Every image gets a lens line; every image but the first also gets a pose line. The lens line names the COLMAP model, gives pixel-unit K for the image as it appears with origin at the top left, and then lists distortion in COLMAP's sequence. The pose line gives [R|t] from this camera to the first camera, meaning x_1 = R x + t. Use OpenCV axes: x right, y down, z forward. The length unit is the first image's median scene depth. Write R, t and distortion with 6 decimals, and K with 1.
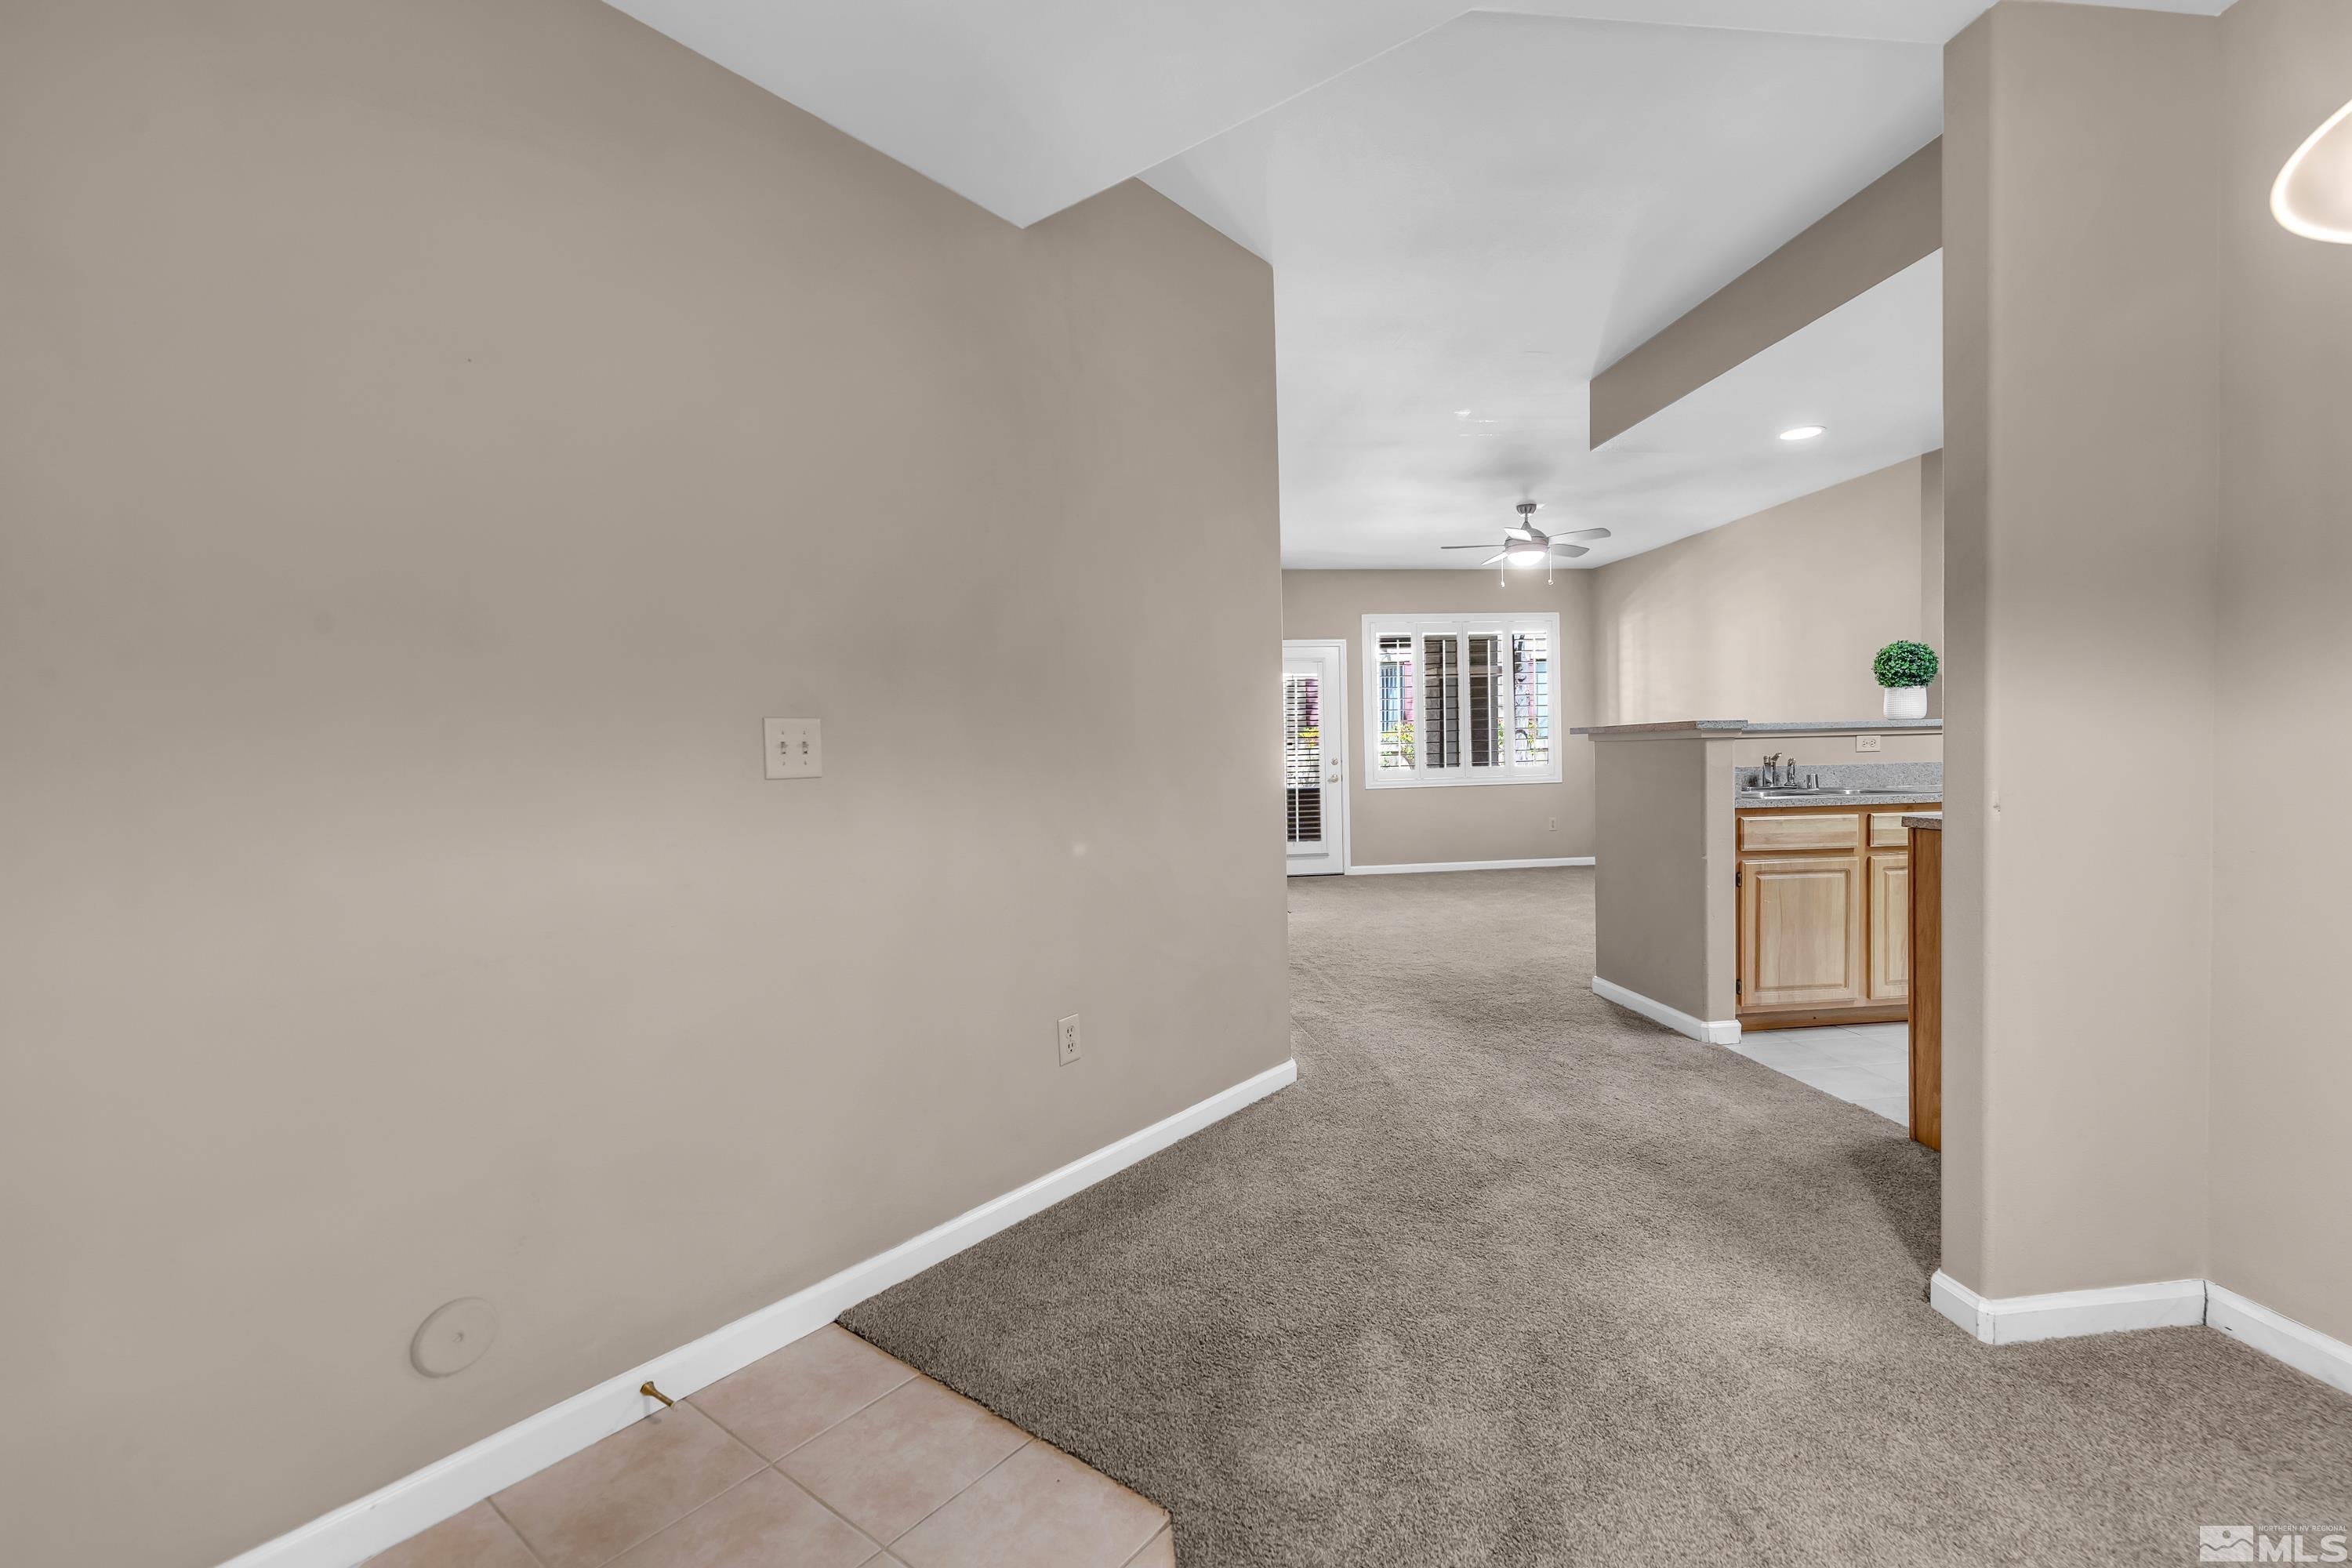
lens RADIAL K [[1023.5, 0, 1202.2], [0, 1023.5, 784.9], [0, 0, 1]] dist [0.002943, 0.000209]
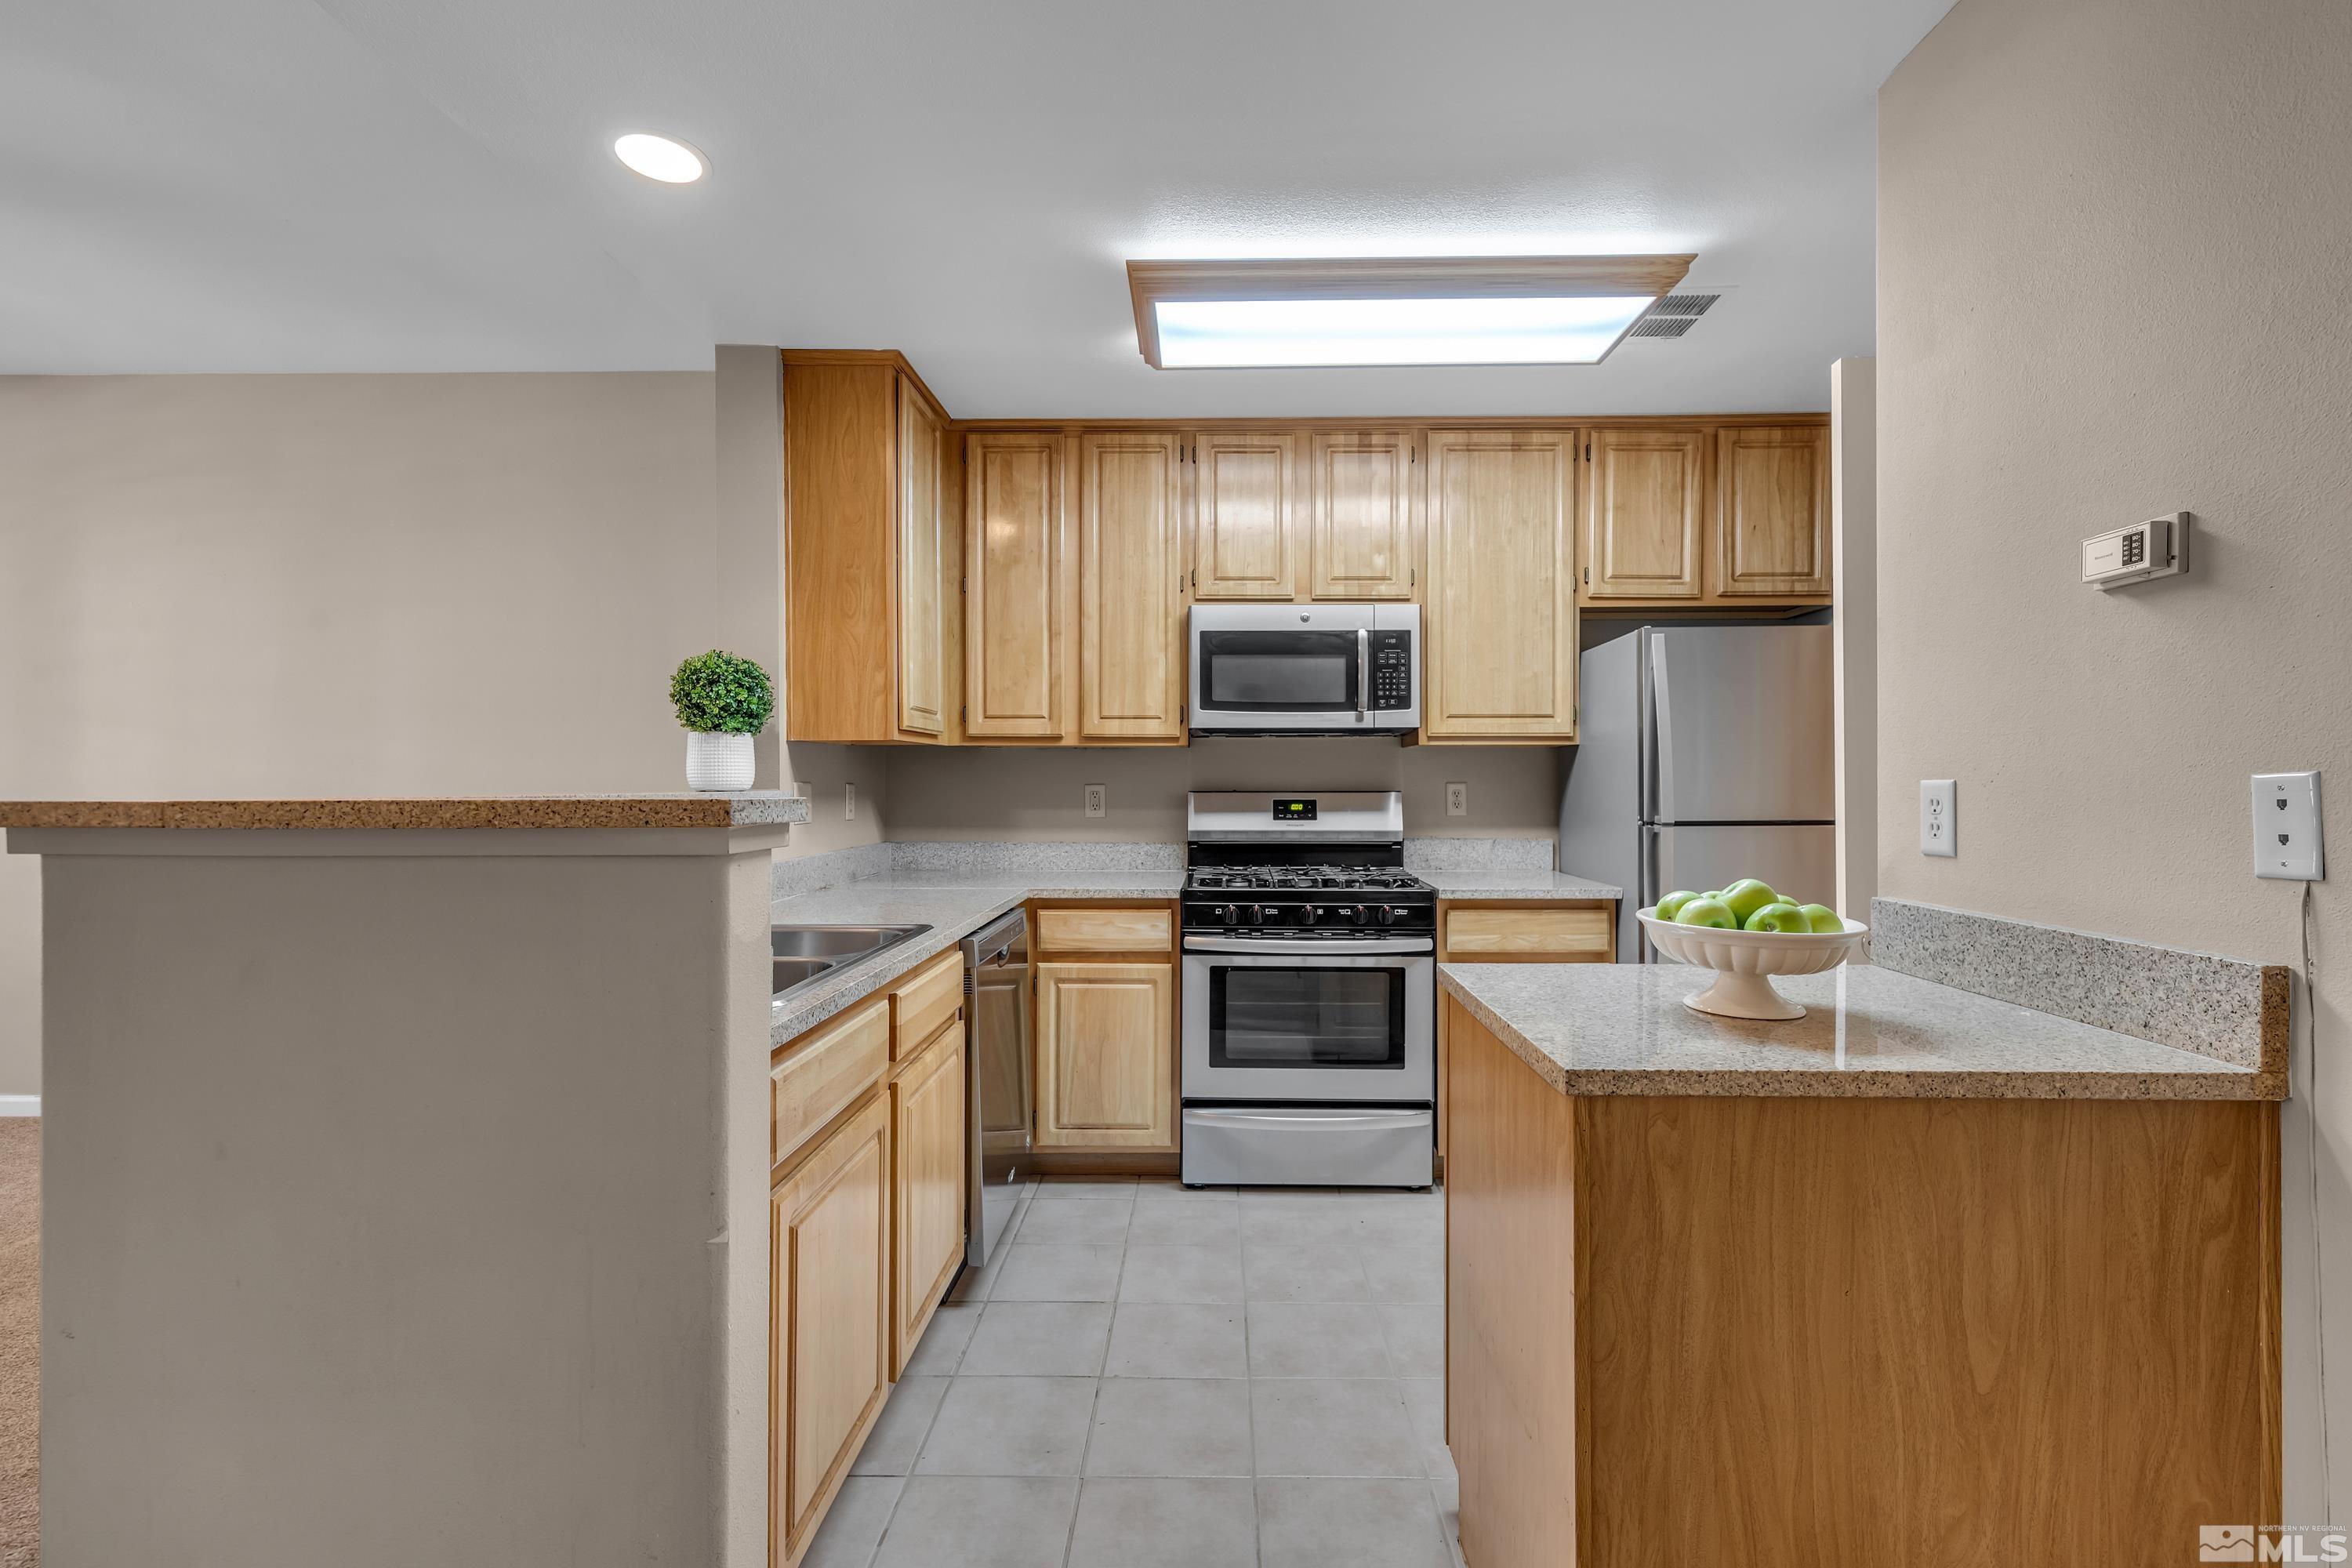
lens RADIAL K [[1023.5, 0, 1202.2], [0, 1023.5, 784.9], [0, 0, 1]] dist [0.002943, 0.000209]
pose [[0.146903, 0.021385, 0.988920, 0.187796], [0.029075, 0.999241, -0.025927, -0.050808], [-0.988723, 0.032562, 0.146170, 0.753832]]
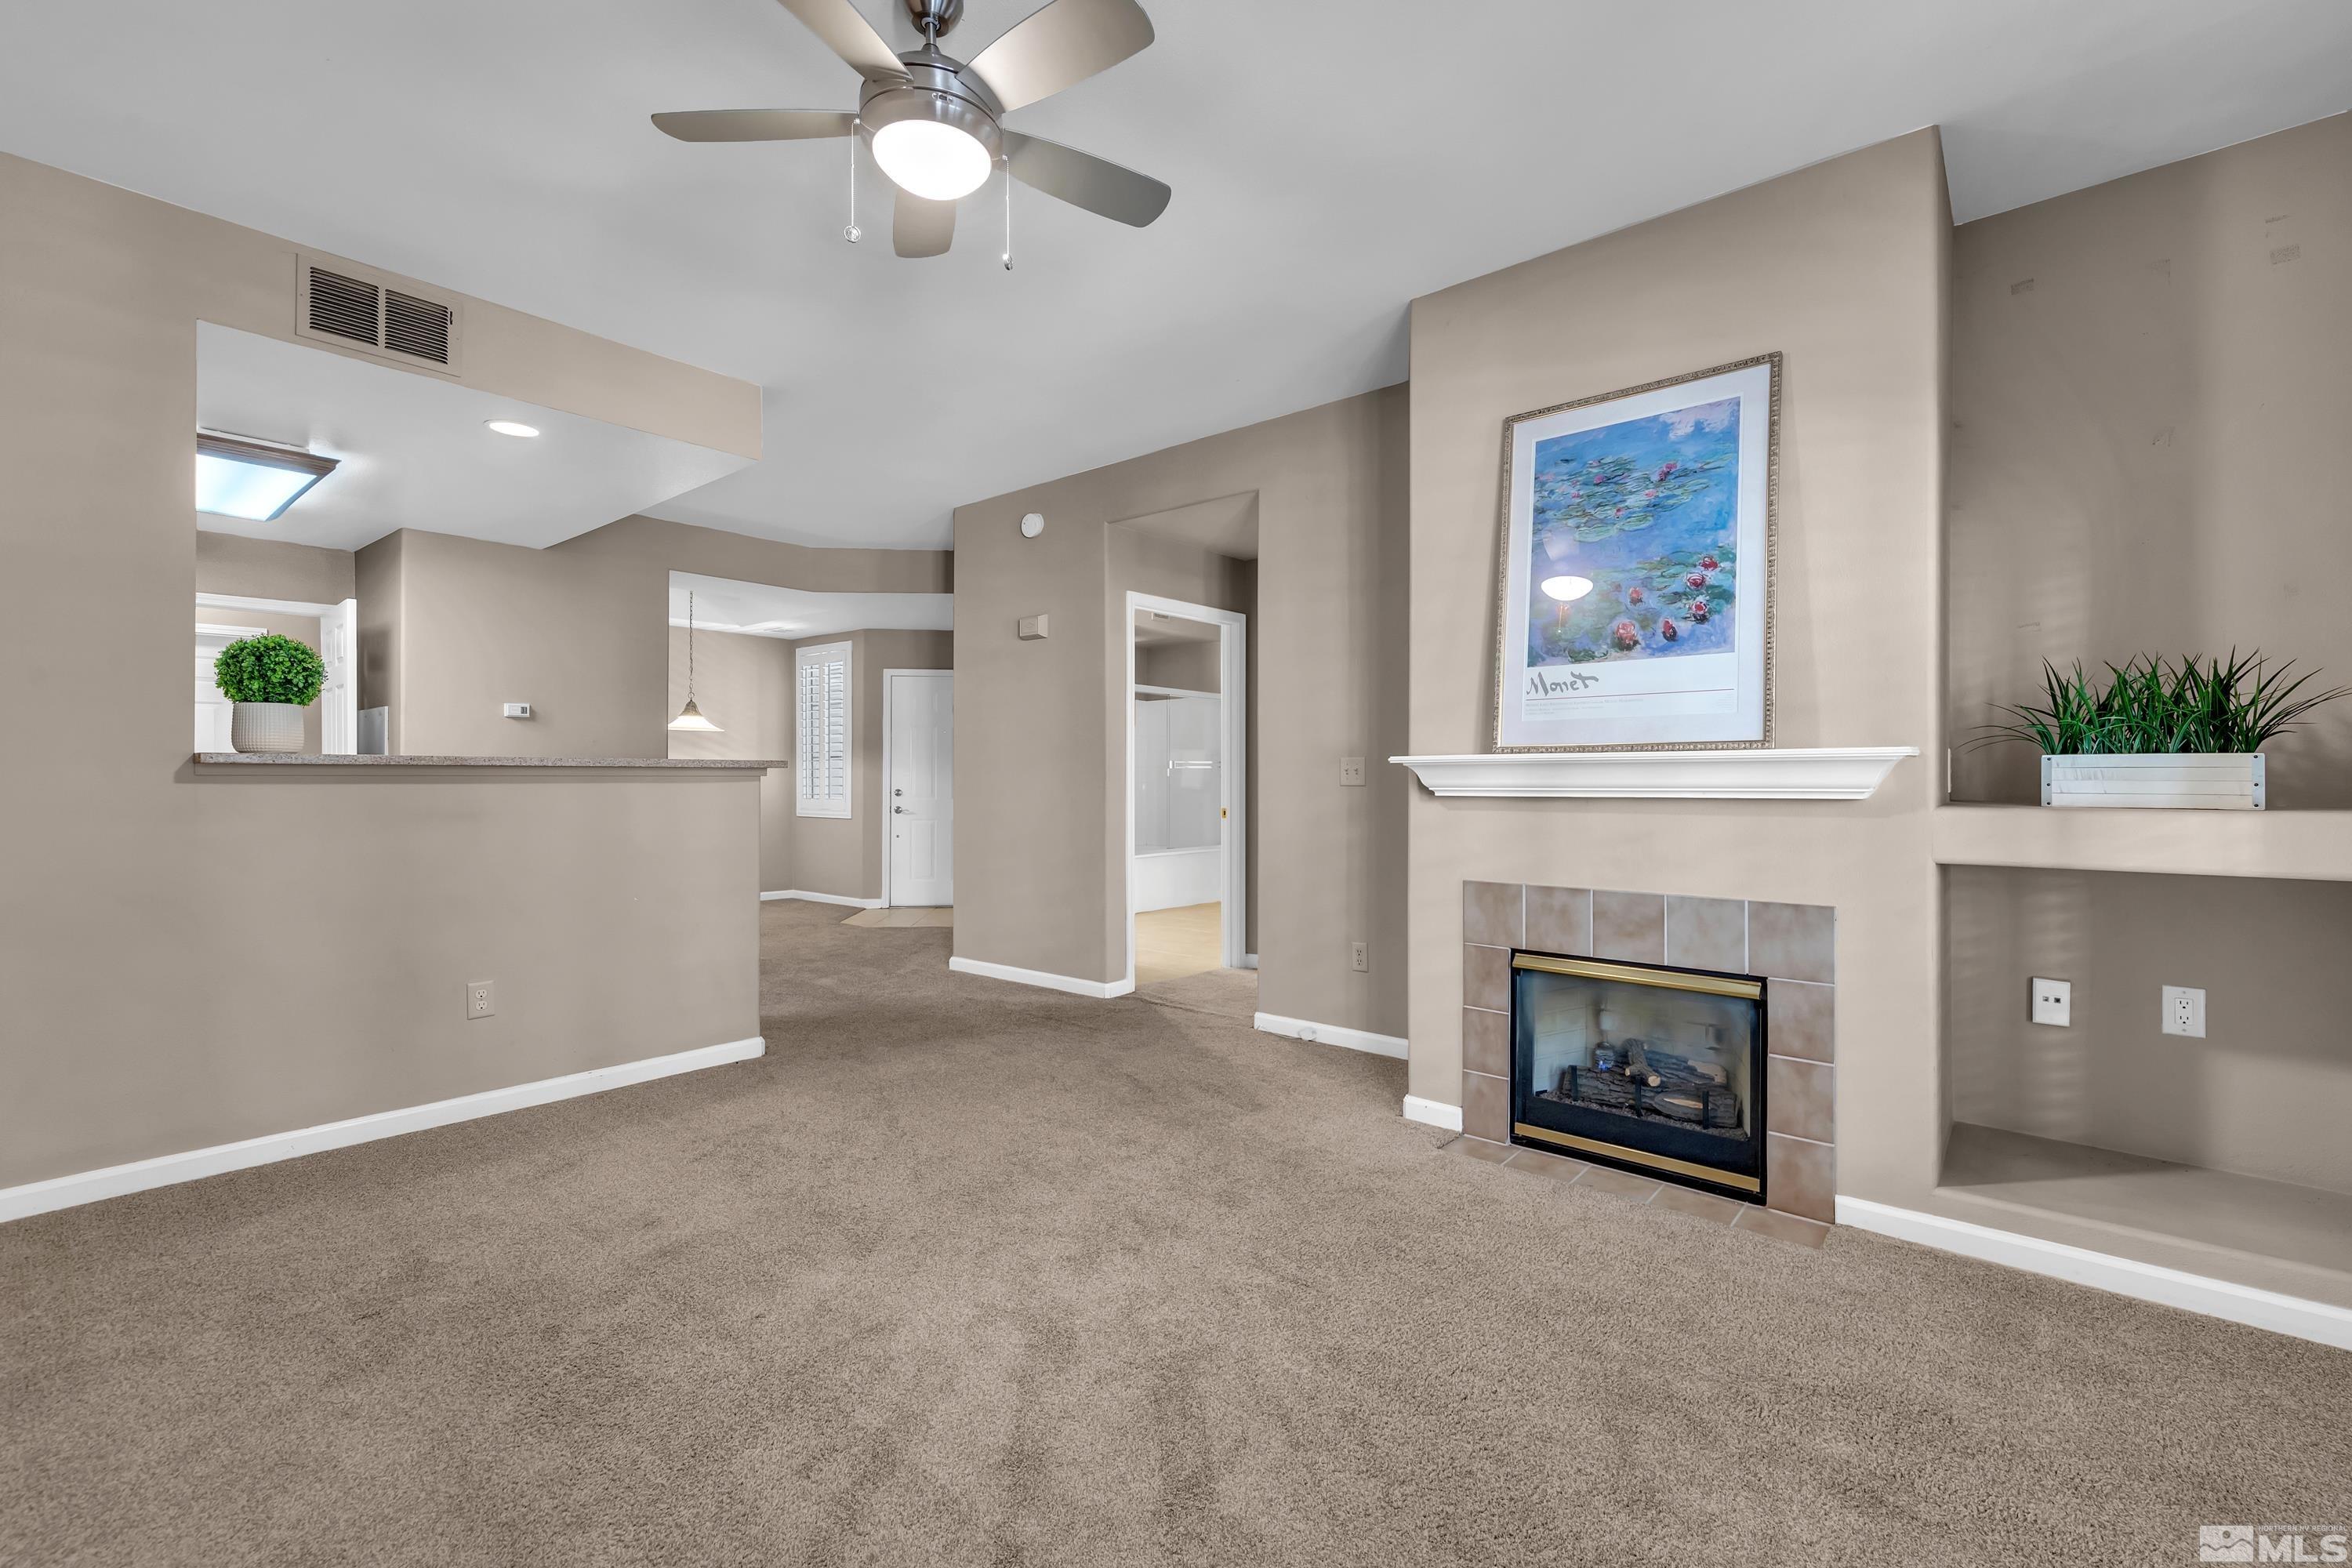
lens RADIAL K [[1002.1, 0, 1208.1], [0, 1002.1, 777.4], [0, 0, 1]] dist [0.001717, -0.000082]
pose [[-0.730886, 0.021138, -0.682172, 0.787221], [-0.005901, 0.999287, 0.037287, -0.087372], [0.682474, 0.031278, -0.730241, 2.169180]]
